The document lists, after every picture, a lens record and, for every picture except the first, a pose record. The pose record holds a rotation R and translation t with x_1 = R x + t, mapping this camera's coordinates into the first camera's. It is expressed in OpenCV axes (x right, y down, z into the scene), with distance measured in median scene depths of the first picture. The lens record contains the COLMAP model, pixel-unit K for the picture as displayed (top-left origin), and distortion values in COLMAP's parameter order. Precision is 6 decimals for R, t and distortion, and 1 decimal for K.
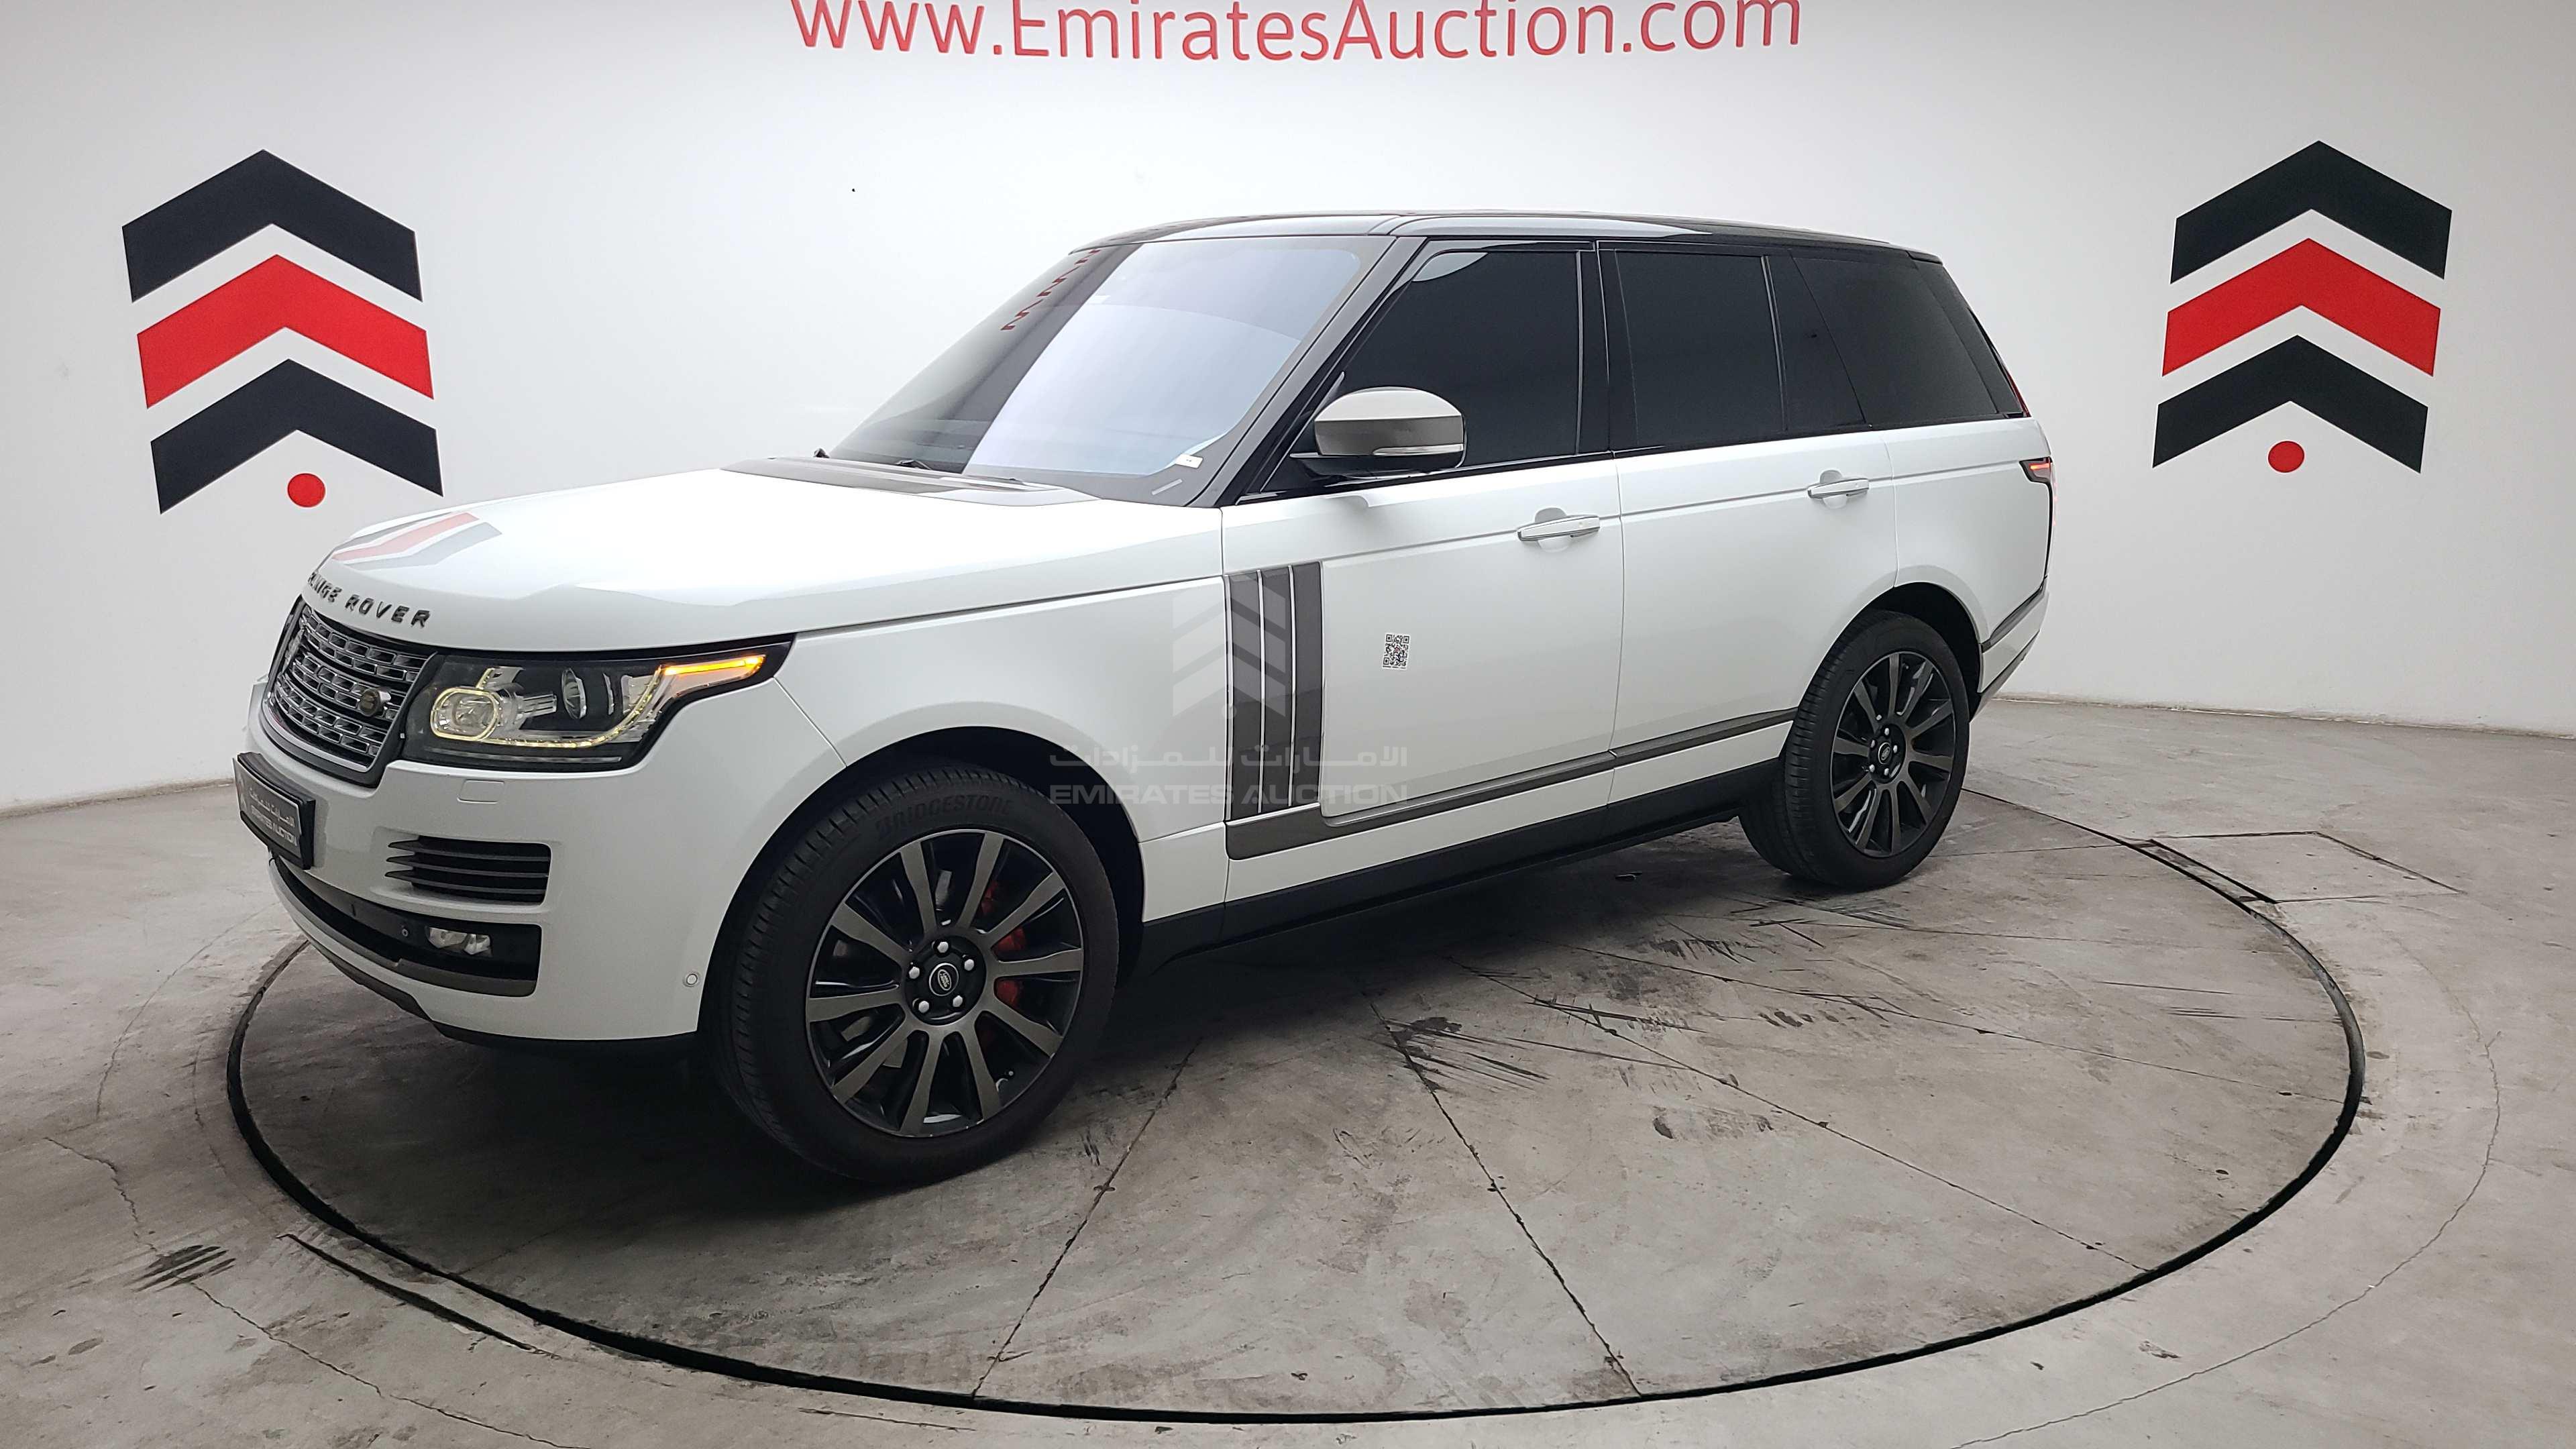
lens RADIAL K [[1918.9, 0, 1264.1], [0, 1918.9, 717.6], [0, 0, 1]] dist [0.055089, -0.036462]
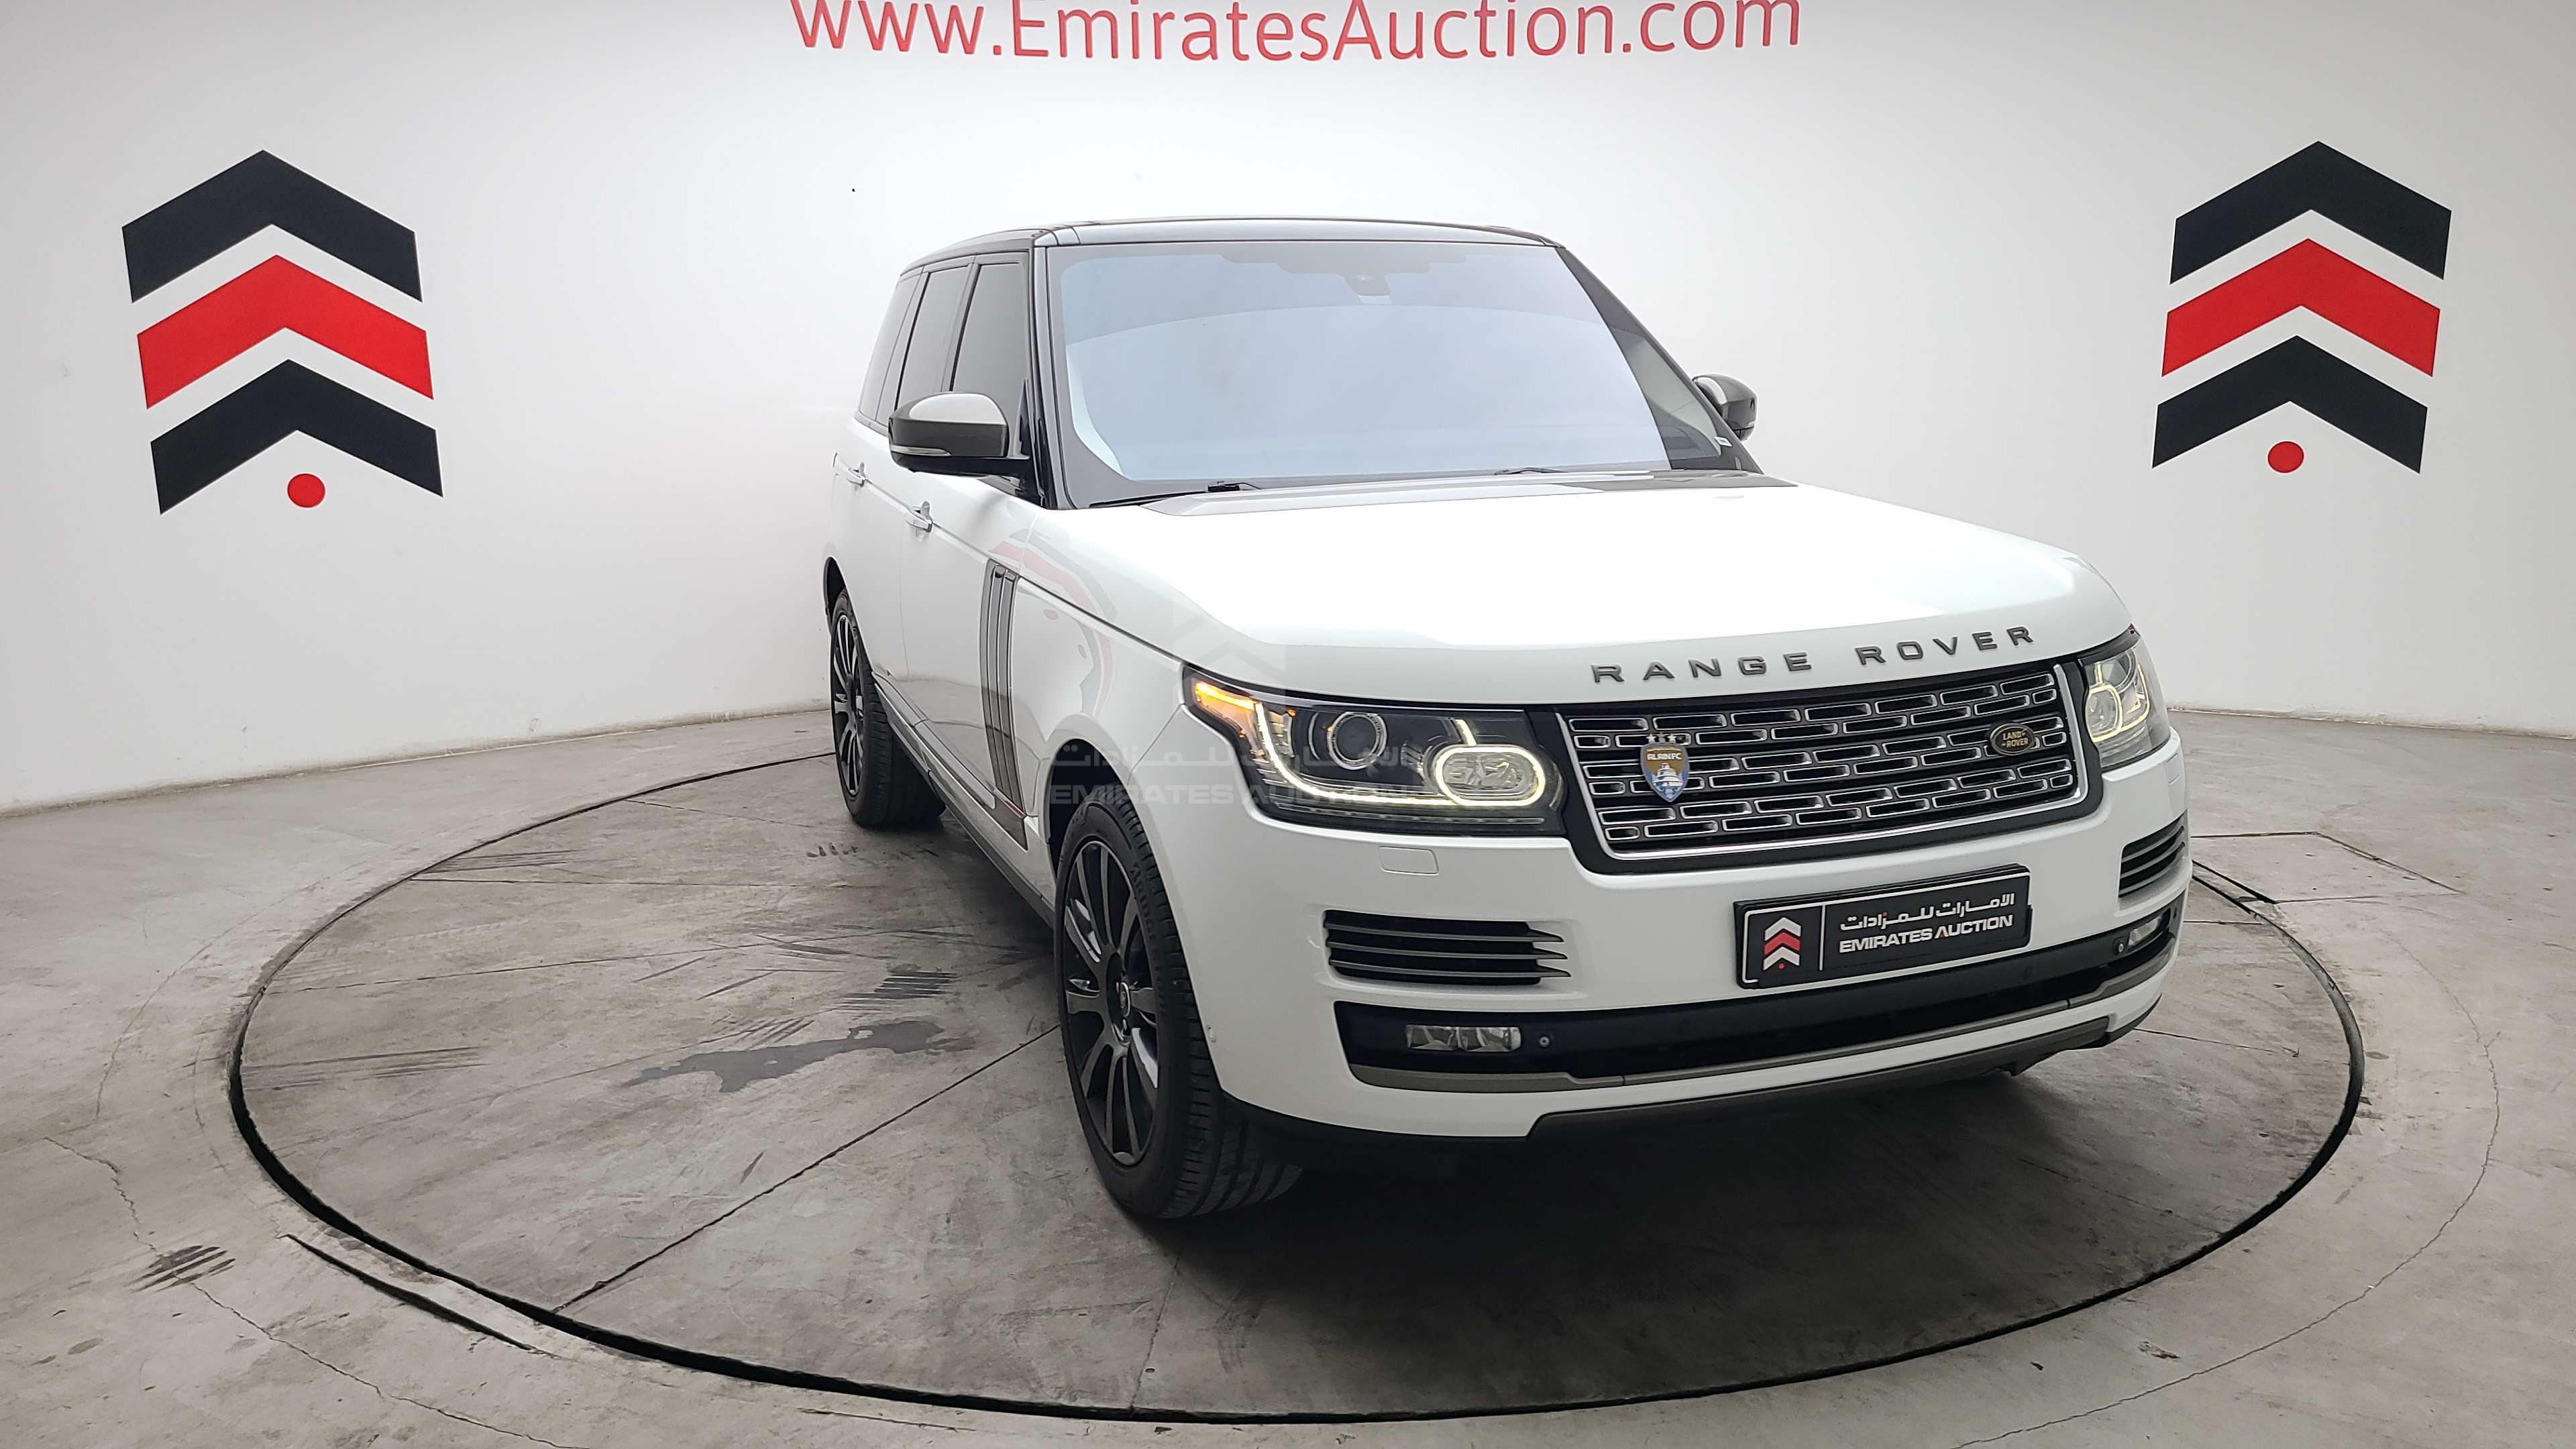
lens RADIAL K [[1918.9, 0, 1274.8], [0, 1918.9, 739.1], [0, 0, 1]] dist [0.055089, -0.036462]
pose [[0.289198, -0.196134, 0.936961, -1.254171], [0.199577, 0.969630, 0.141372, -0.182028], [-0.936234, 0.146111, 0.319559, 0.930098]]
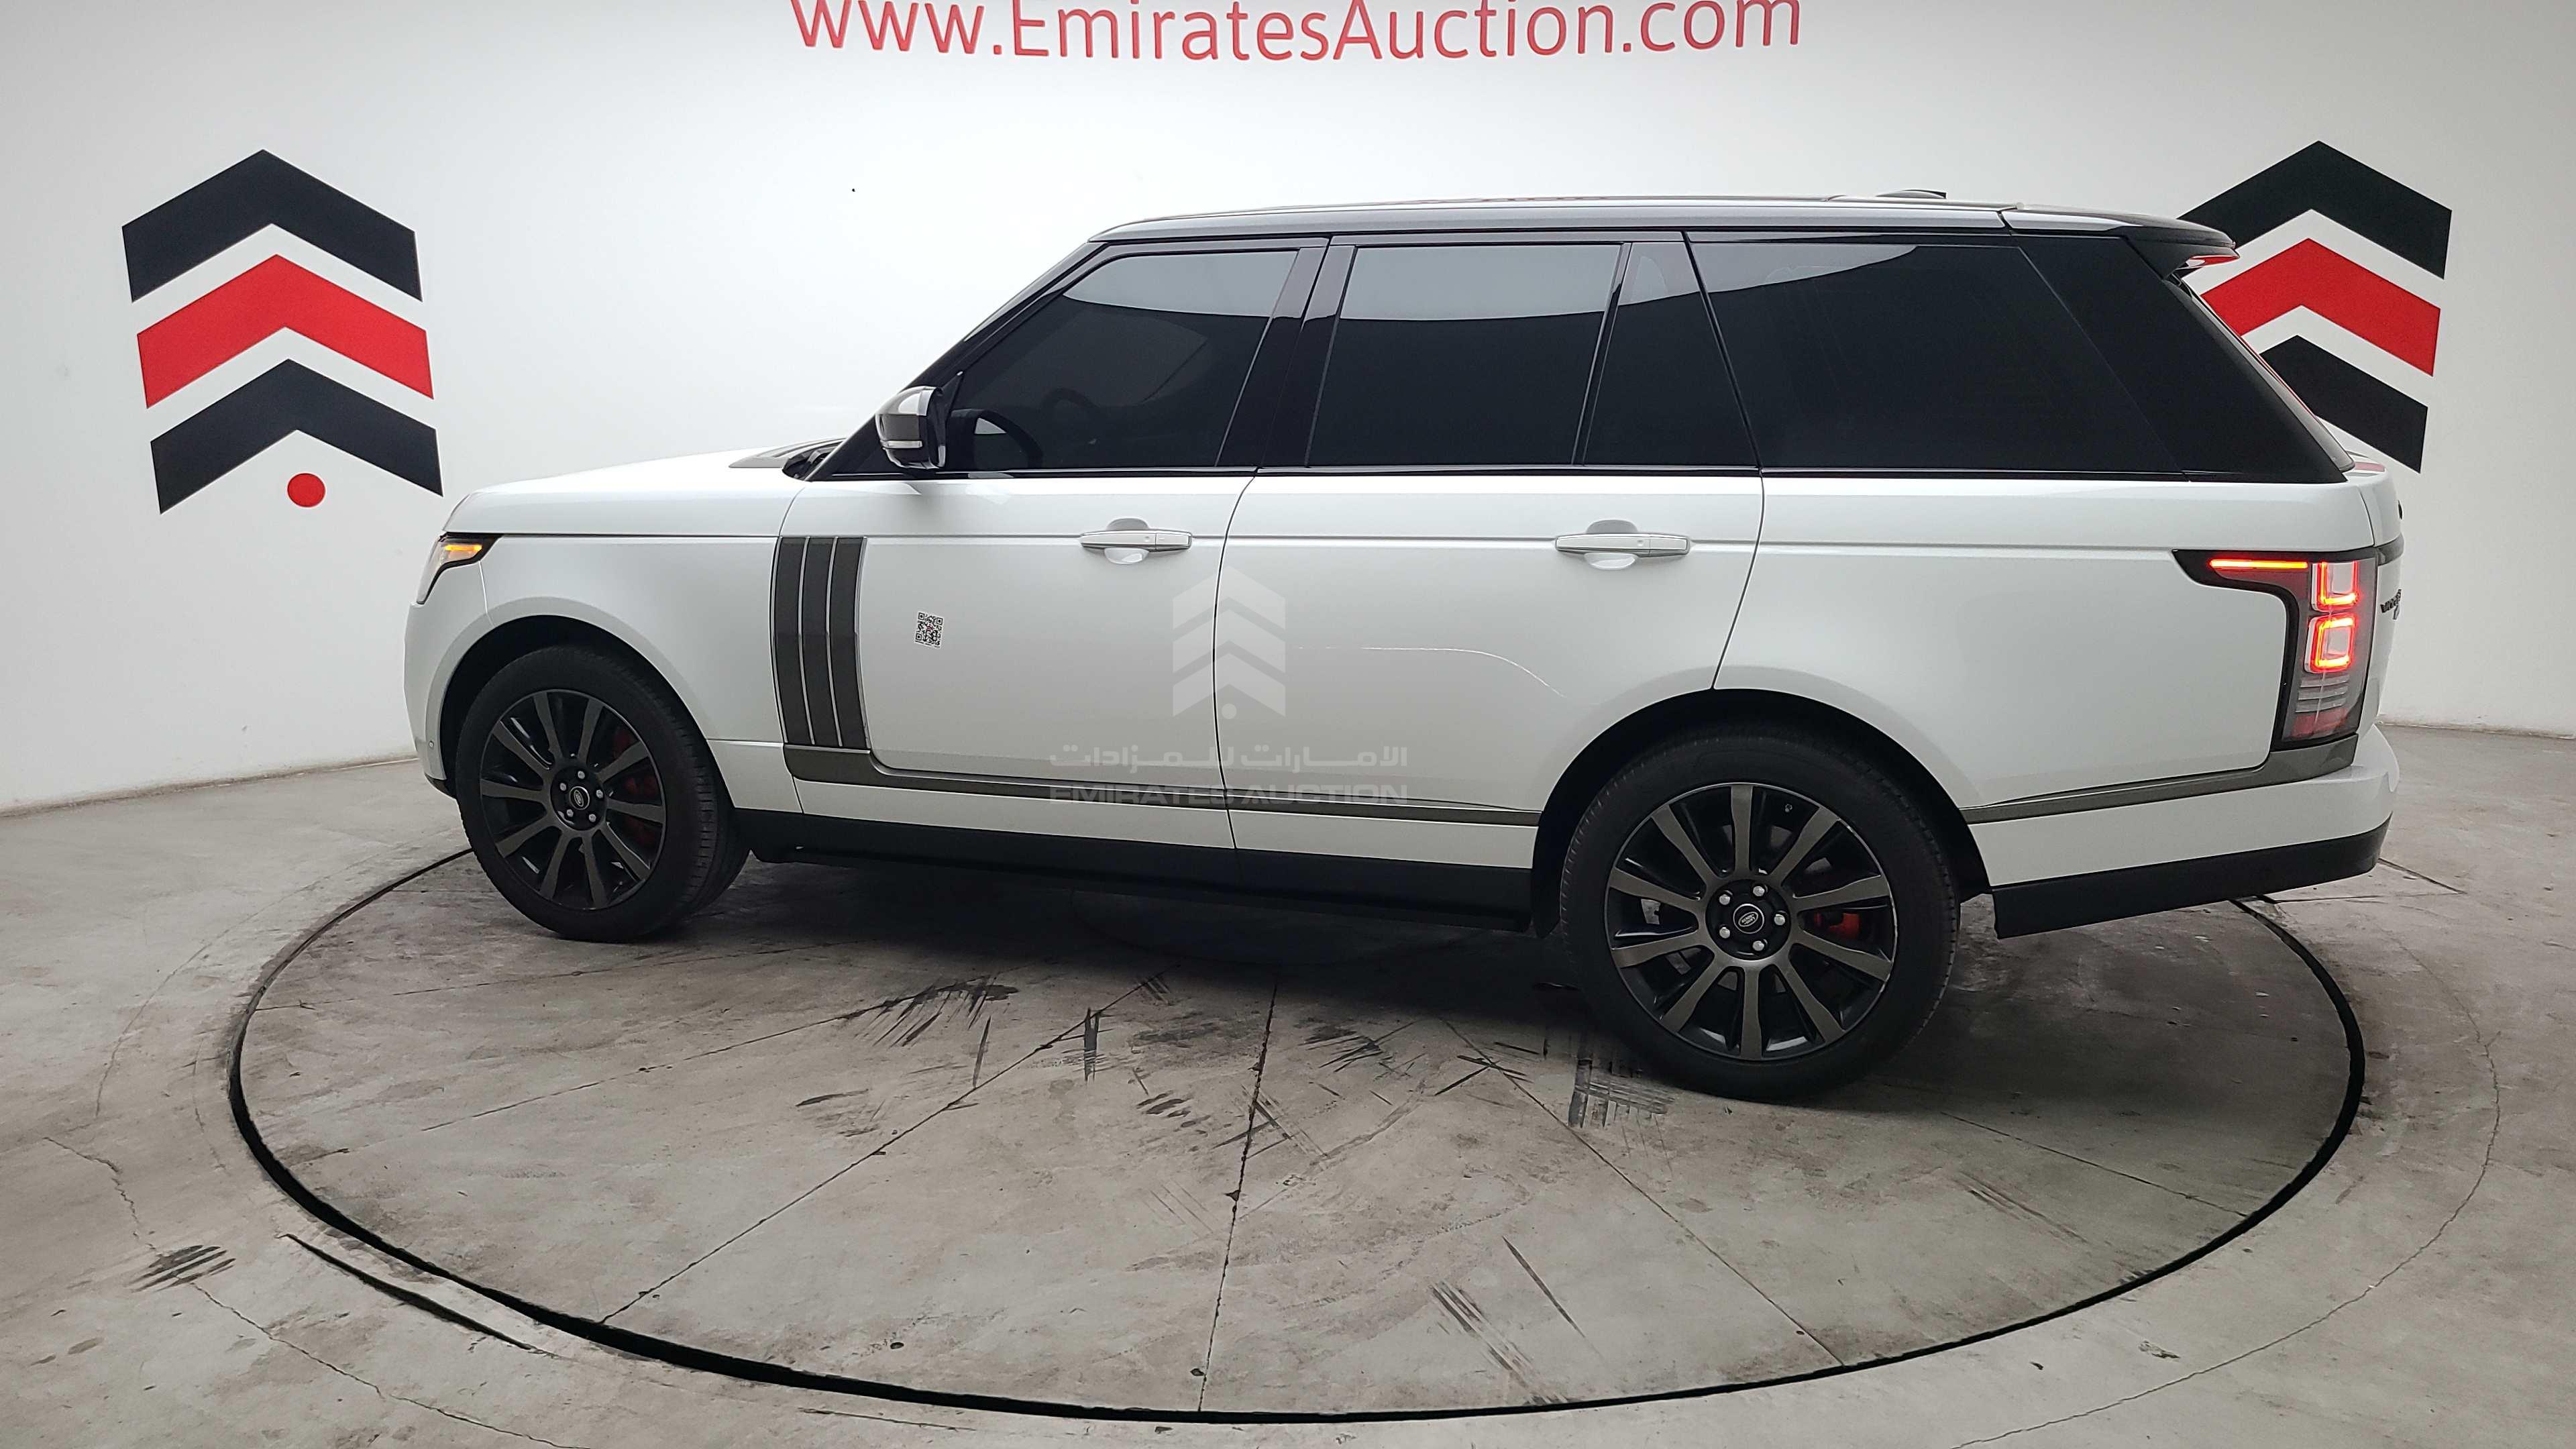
lens RADIAL K [[1918.9, 0, 1252.9], [0, 1918.9, 719.3], [0, 0, 1]] dist [0.055089, -0.036462]
pose [[0.502433, 0.174800, -0.846762, 1.146736], [-0.175083, 0.979630, 0.098342, -0.130049], [0.846704, 0.098843, 0.522803, 0.624359]]
